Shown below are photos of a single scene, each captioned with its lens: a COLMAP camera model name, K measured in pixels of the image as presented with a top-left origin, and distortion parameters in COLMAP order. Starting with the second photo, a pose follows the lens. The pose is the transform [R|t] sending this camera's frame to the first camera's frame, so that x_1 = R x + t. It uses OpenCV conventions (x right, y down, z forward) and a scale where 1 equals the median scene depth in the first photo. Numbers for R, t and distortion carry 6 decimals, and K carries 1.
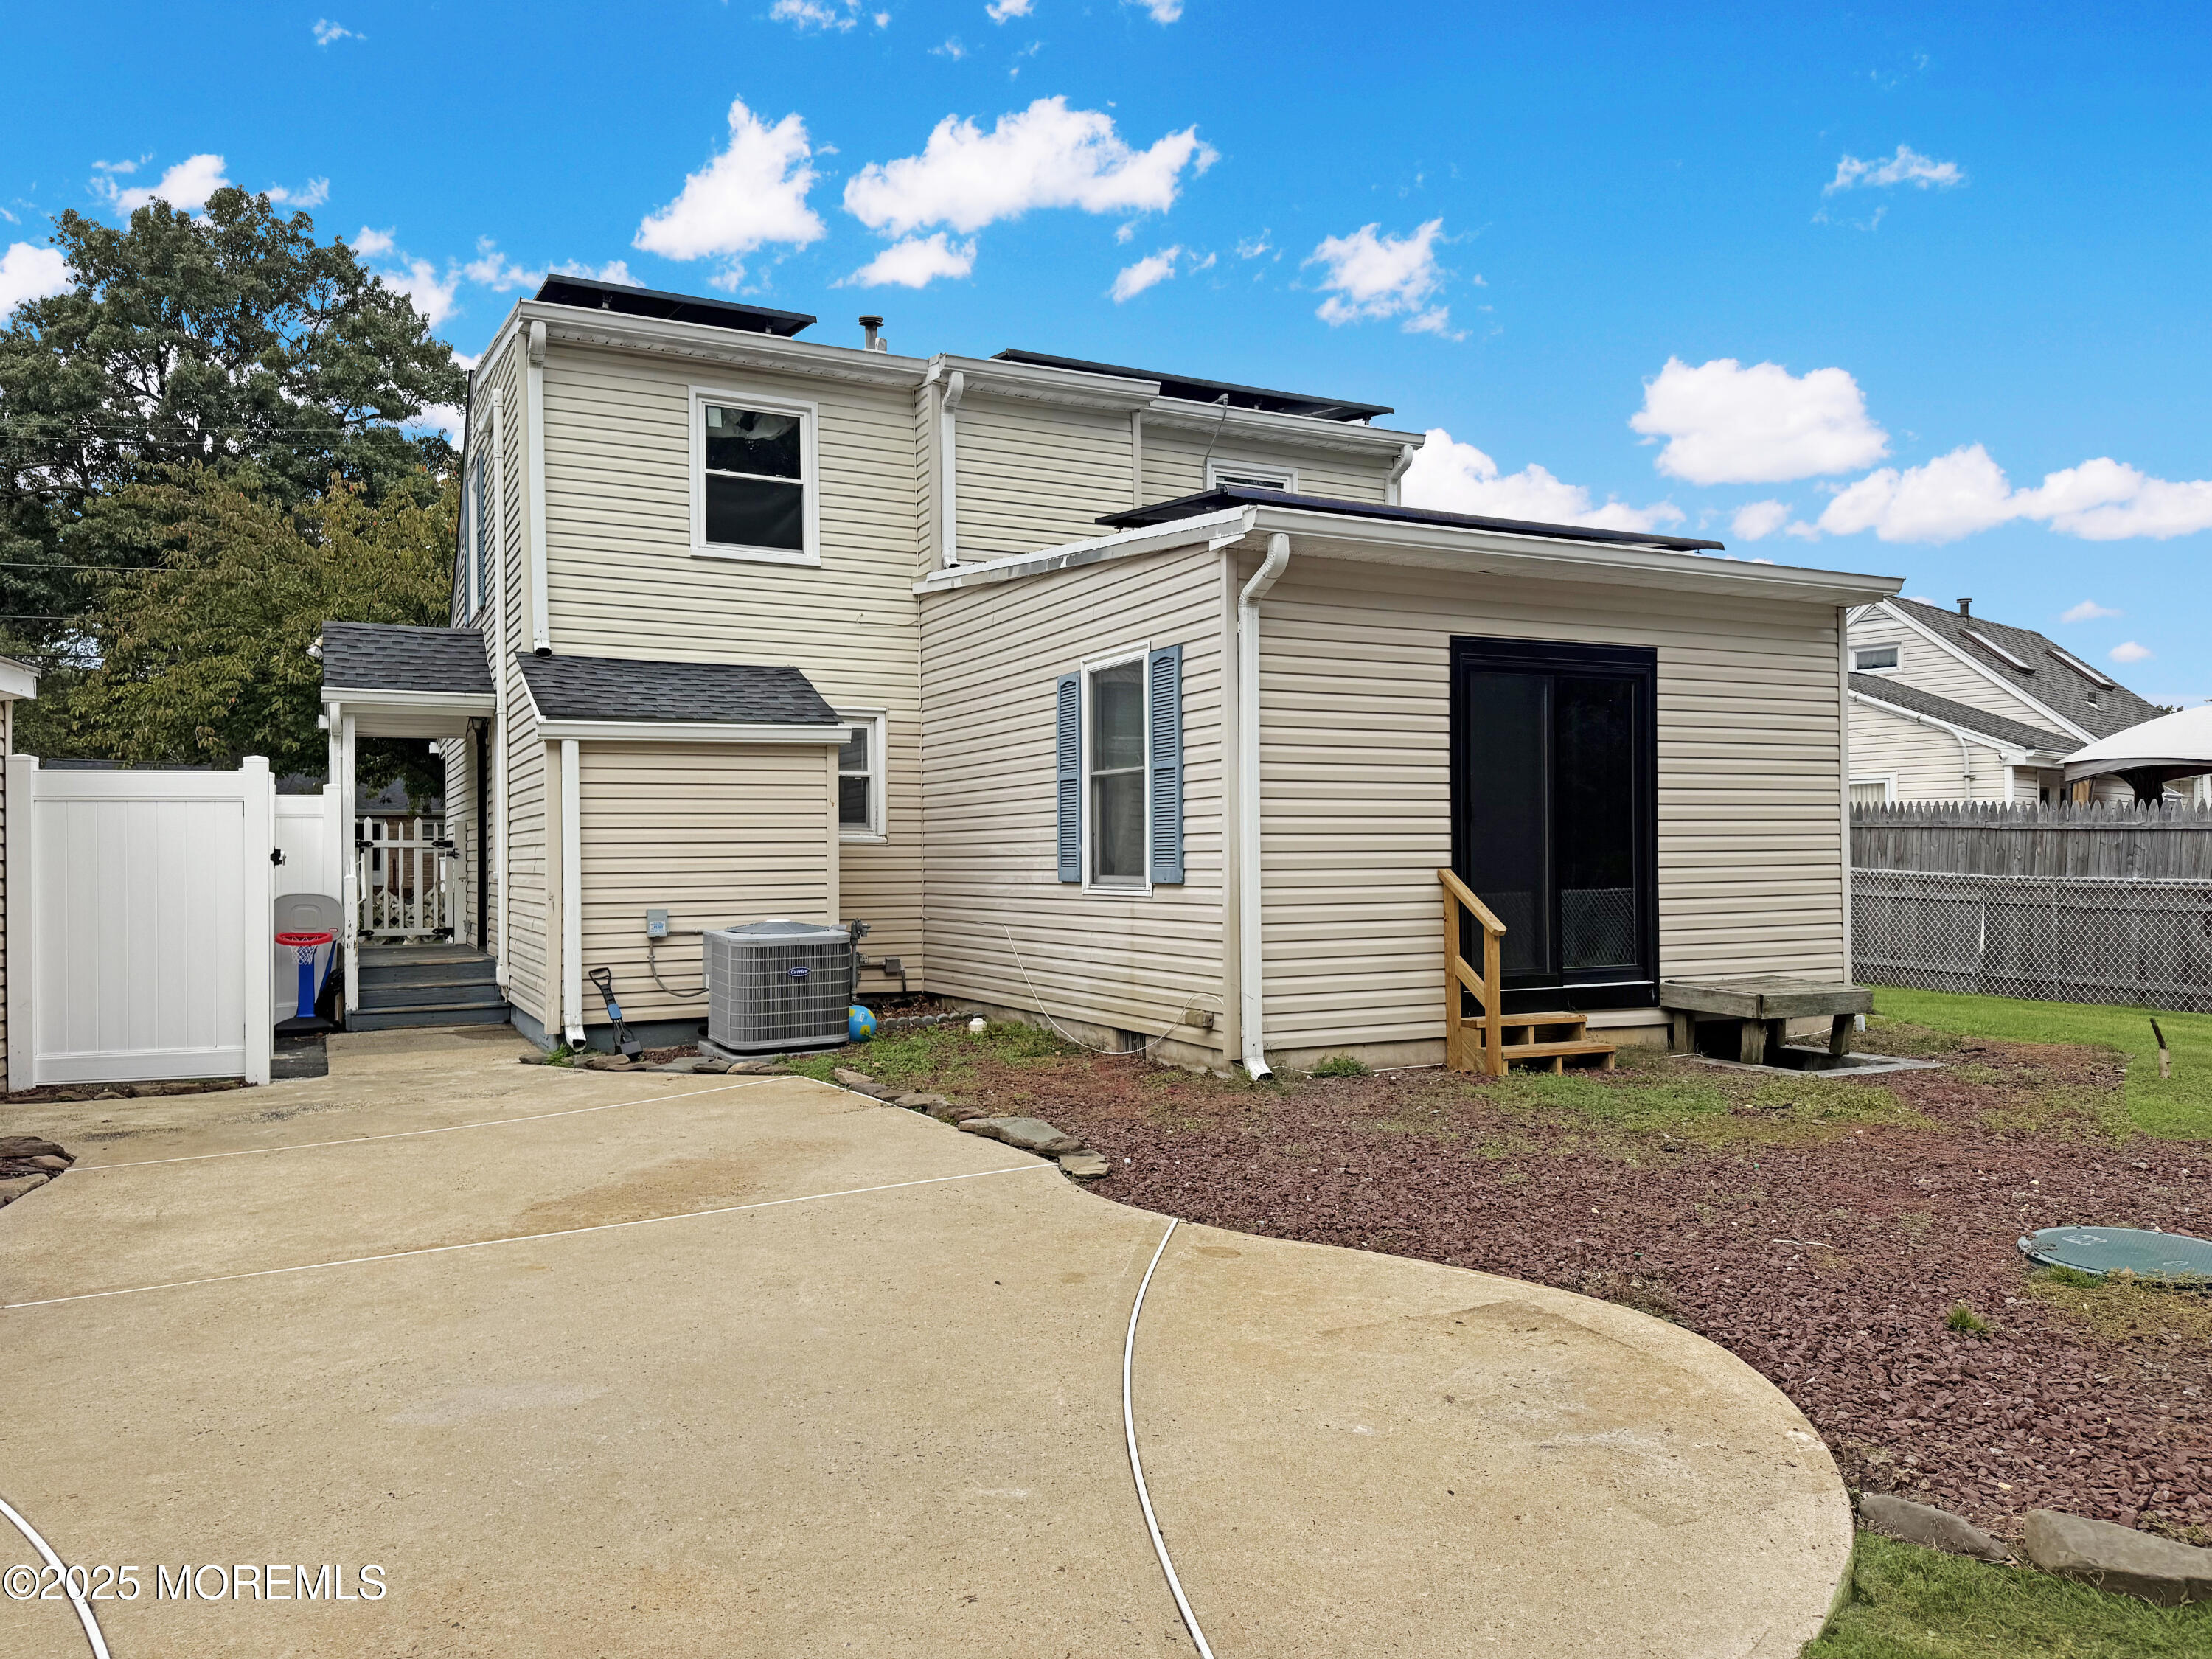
lens RADIAL K [[1551.7, 0, 1106.0], [0, 1551.7, 829.5], [0, 0, 1]] dist [0.005821, 0.000614]
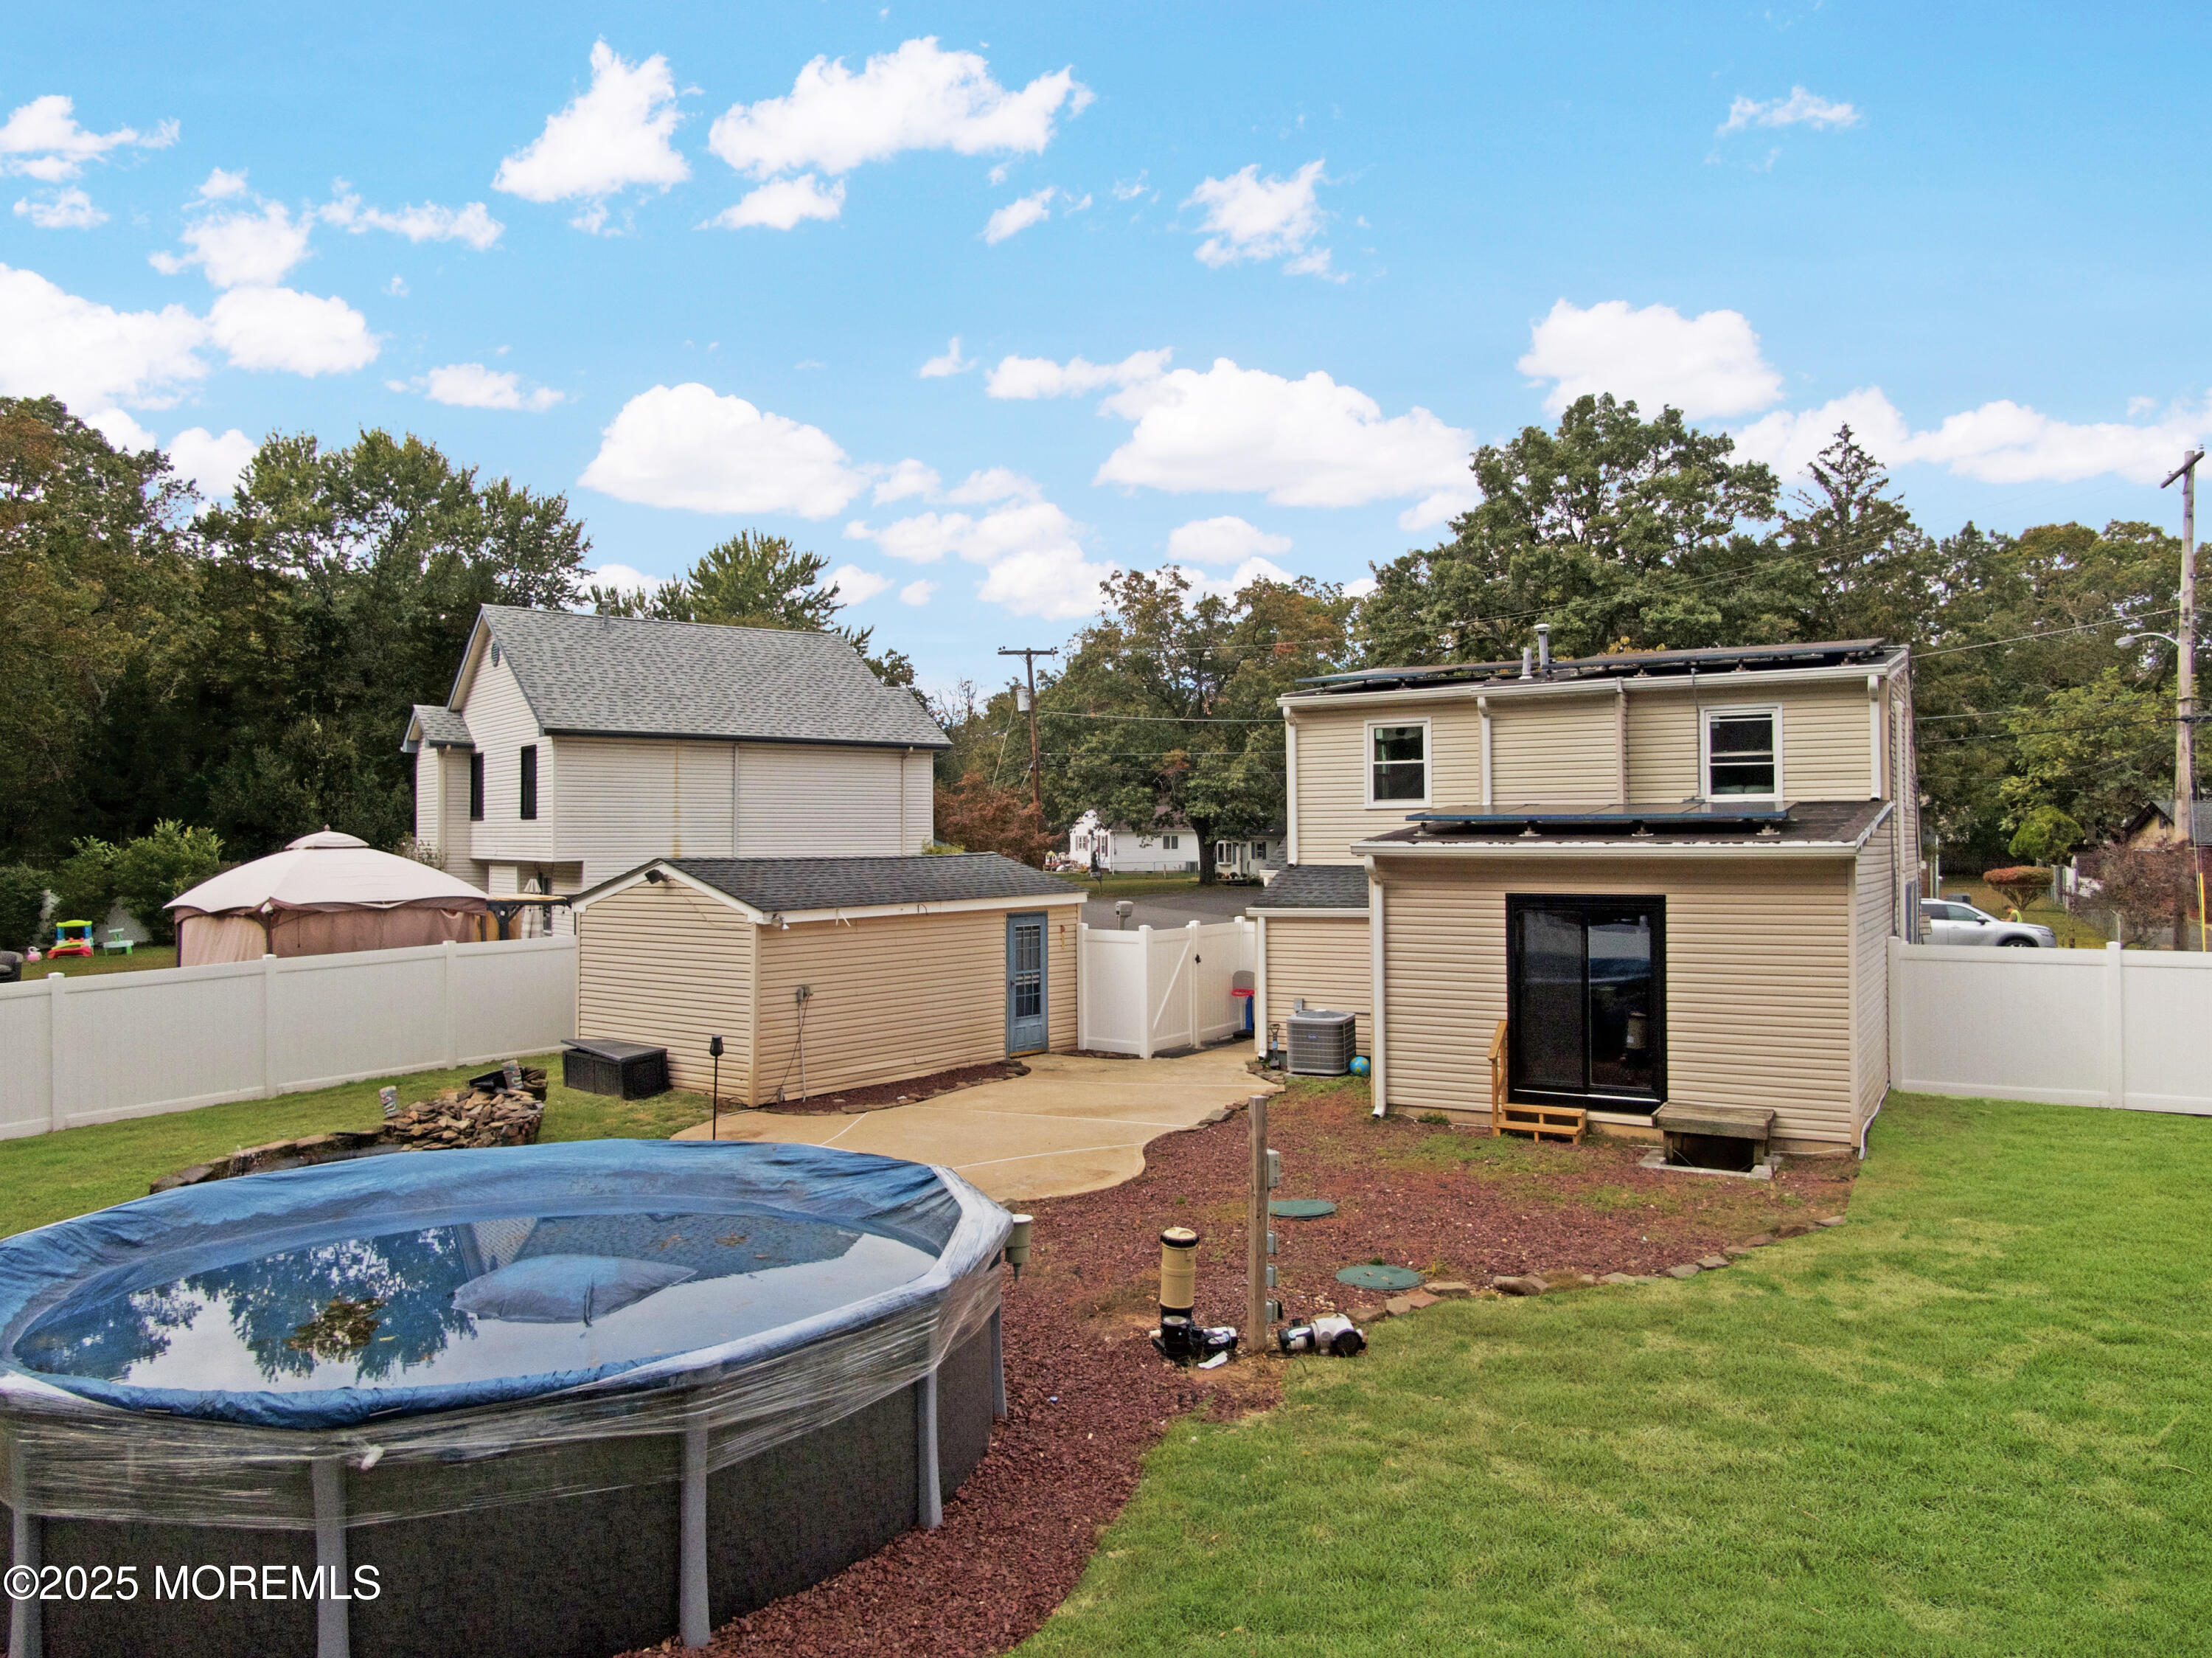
lens RADIAL K [[1541.9, 0, 1106.0], [0, 1541.9, 829.0], [0, 0, 1]] dist [-0.001614, -0.000310]
pose [[0.539660, -0.002147, -0.841880, 1.366097], [0.016229, 0.999837, 0.007853, -0.203537], [0.841726, -0.017901, 0.539607, -0.340286]]
